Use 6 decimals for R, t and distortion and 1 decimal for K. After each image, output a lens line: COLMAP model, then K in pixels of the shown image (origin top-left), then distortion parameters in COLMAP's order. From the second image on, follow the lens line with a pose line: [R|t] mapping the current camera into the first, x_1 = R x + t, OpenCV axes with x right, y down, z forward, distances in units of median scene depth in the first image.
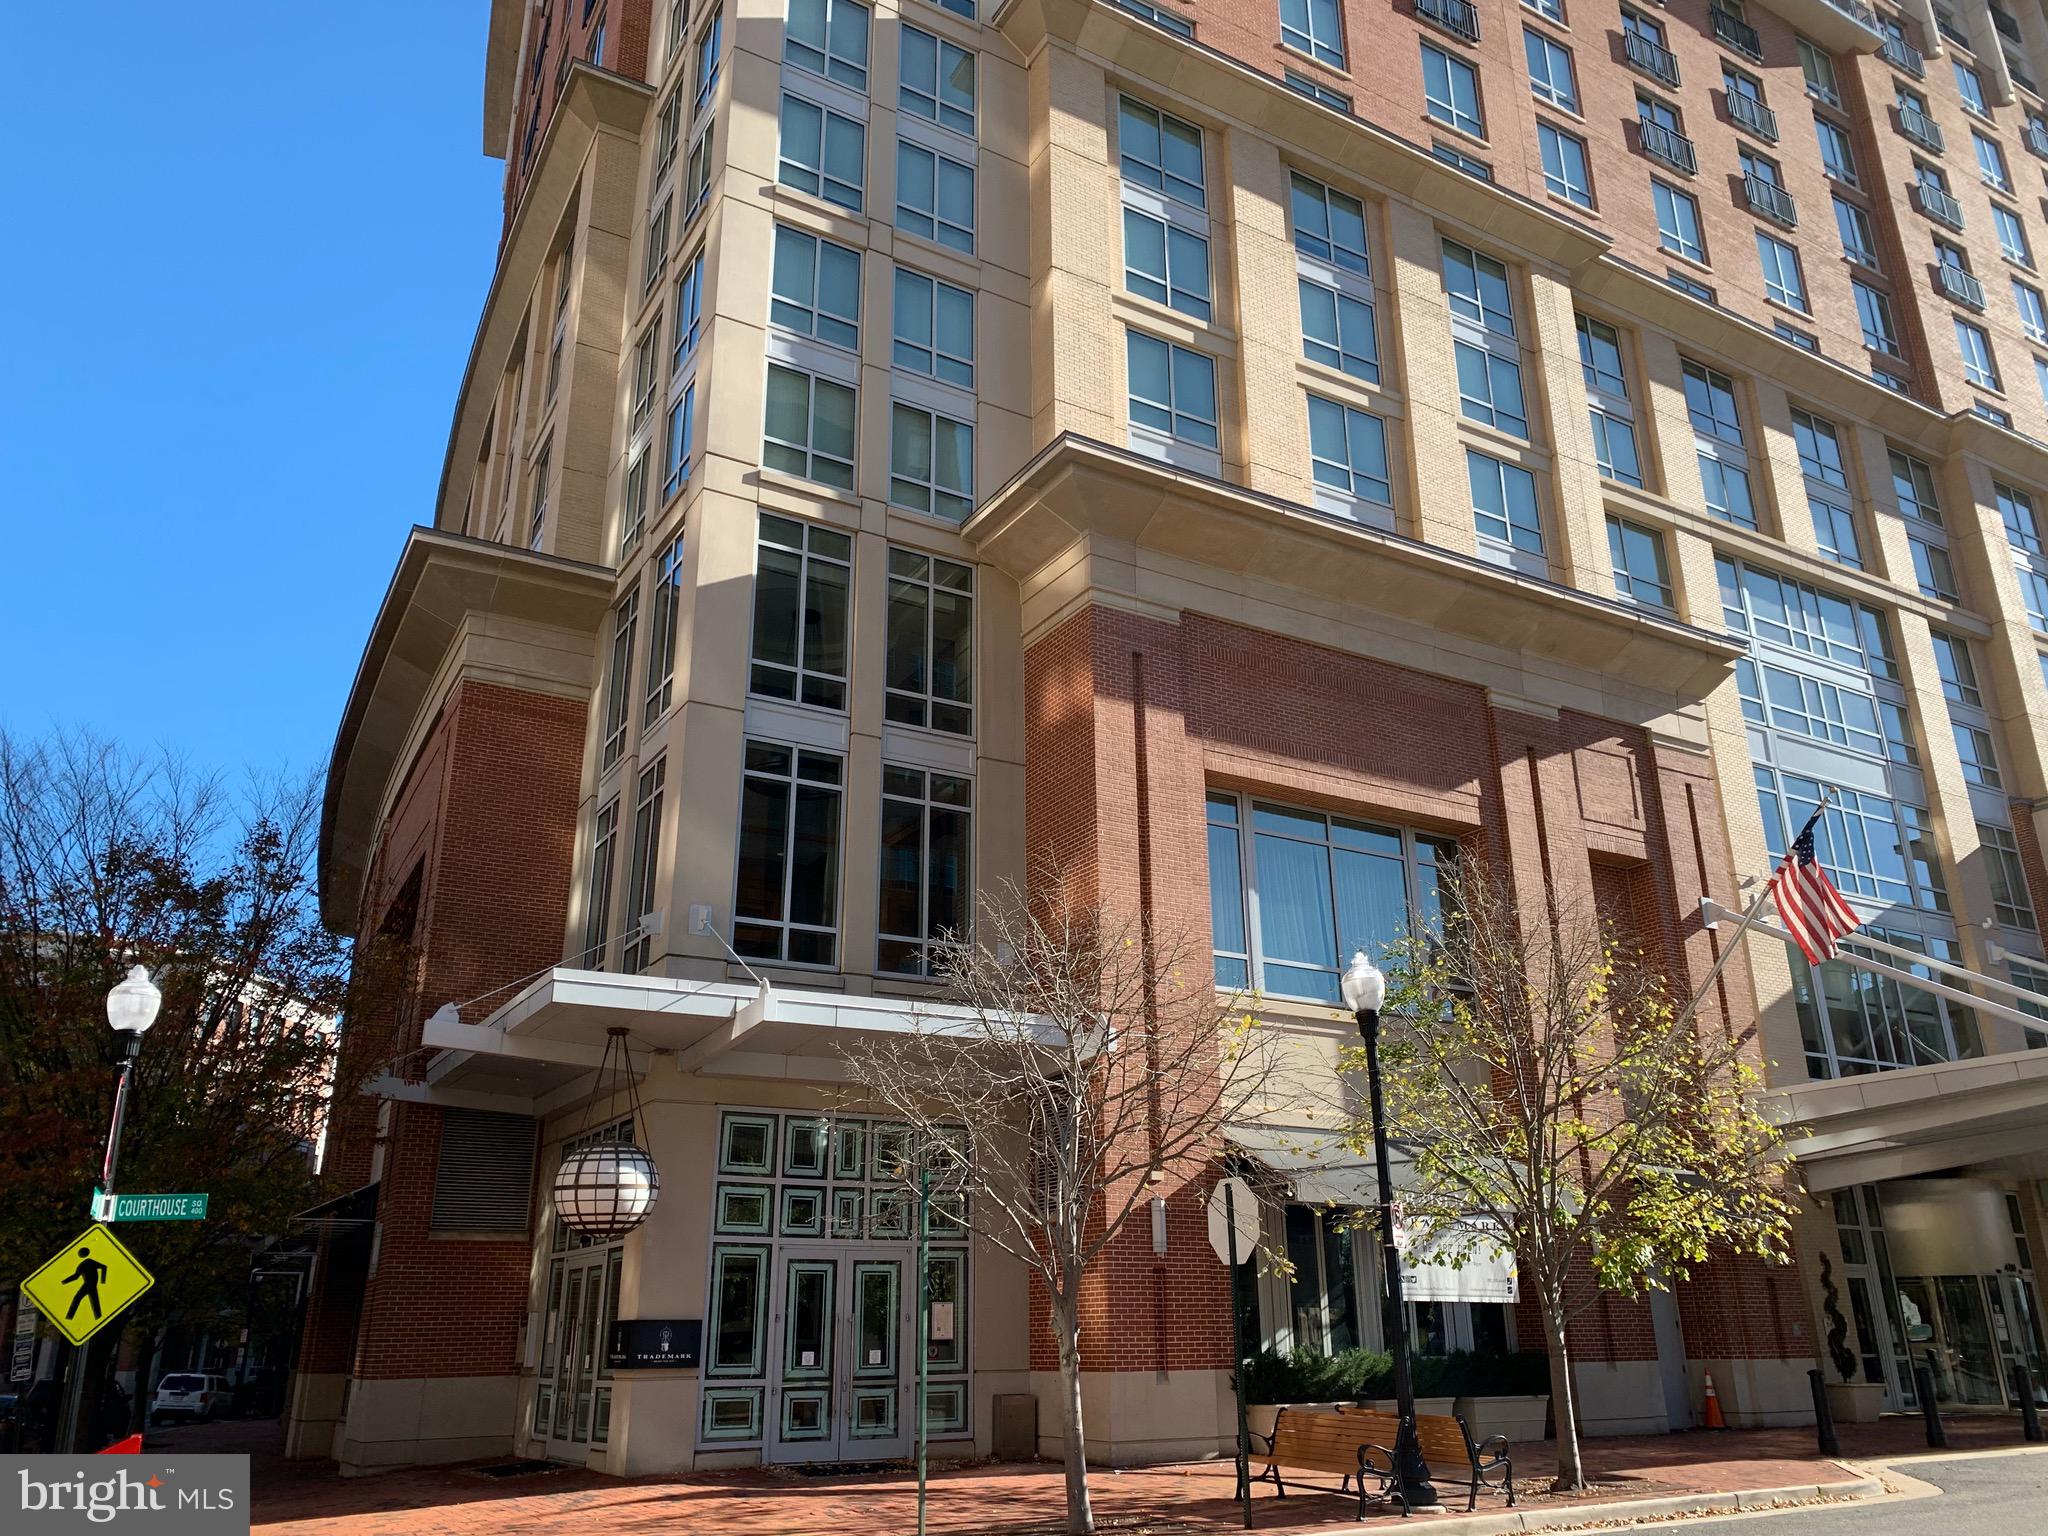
lens RADIAL K [[1597.9, 0, 1016.5], [0, 1597.9, 756.7], [0, 0, 1]] dist [0.015427, -0.002017]
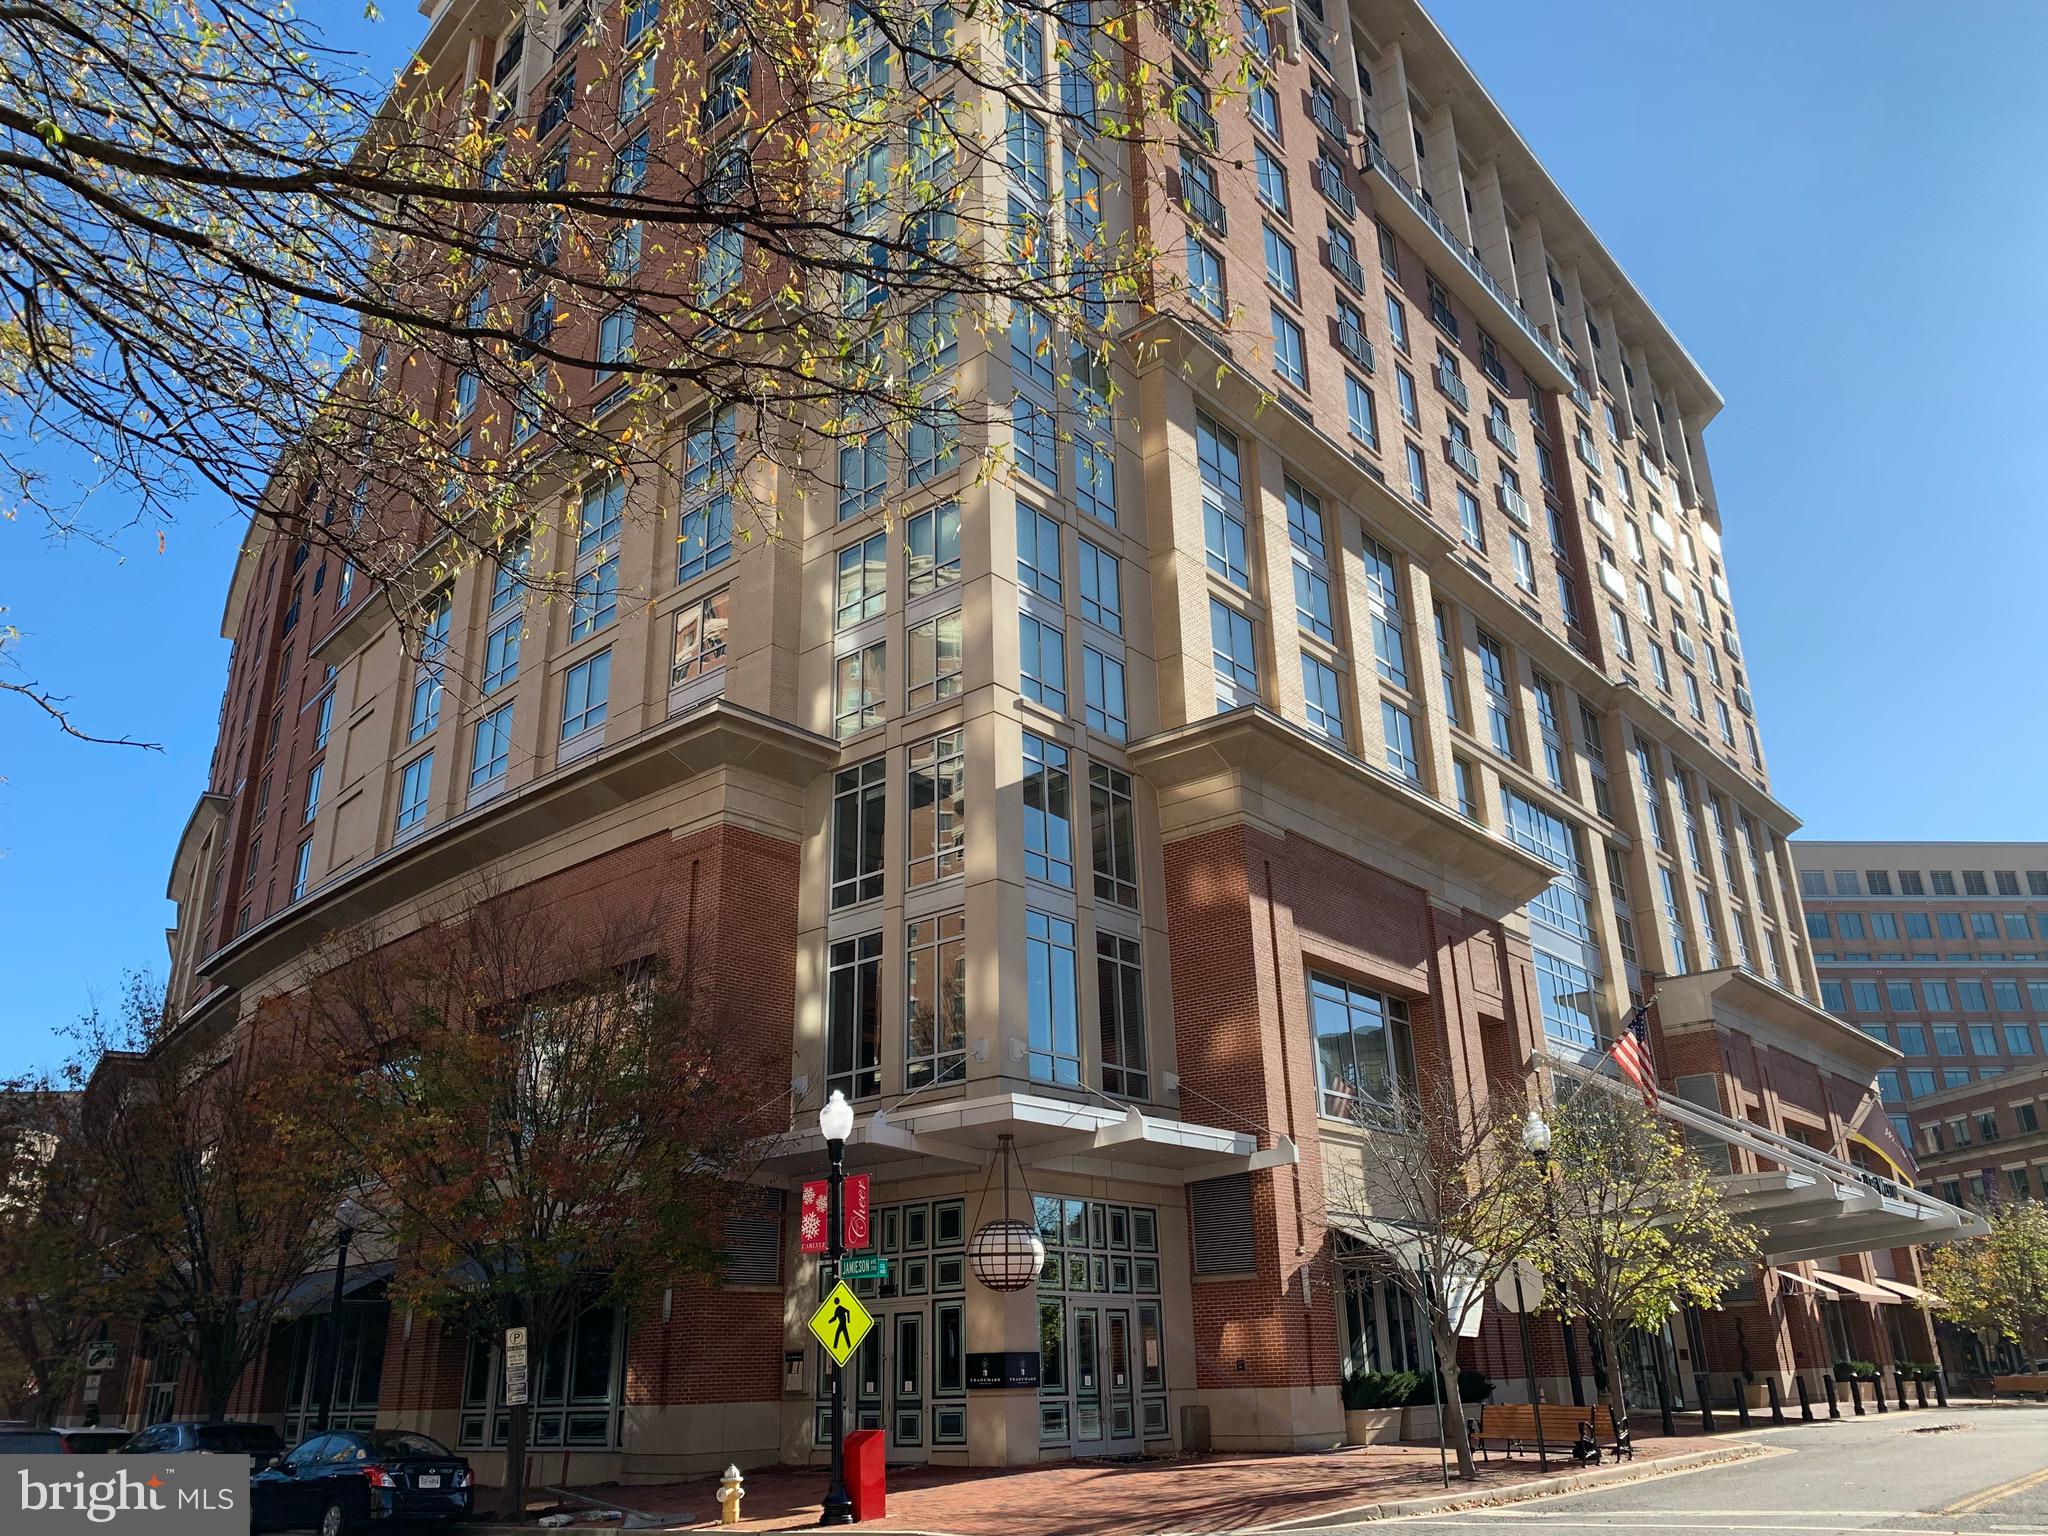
lens RADIAL K [[1597.9, 0, 1016.5], [0, 1597.9, 756.7], [0, 0, 1]] dist [0.015427, -0.002017]
pose [[0.944634, 0.109489, 0.309319, -0.500595], [-0.101866, 0.993964, -0.040741, -0.068905], [-0.311913, 0.006976, 0.950085, -0.213224]]
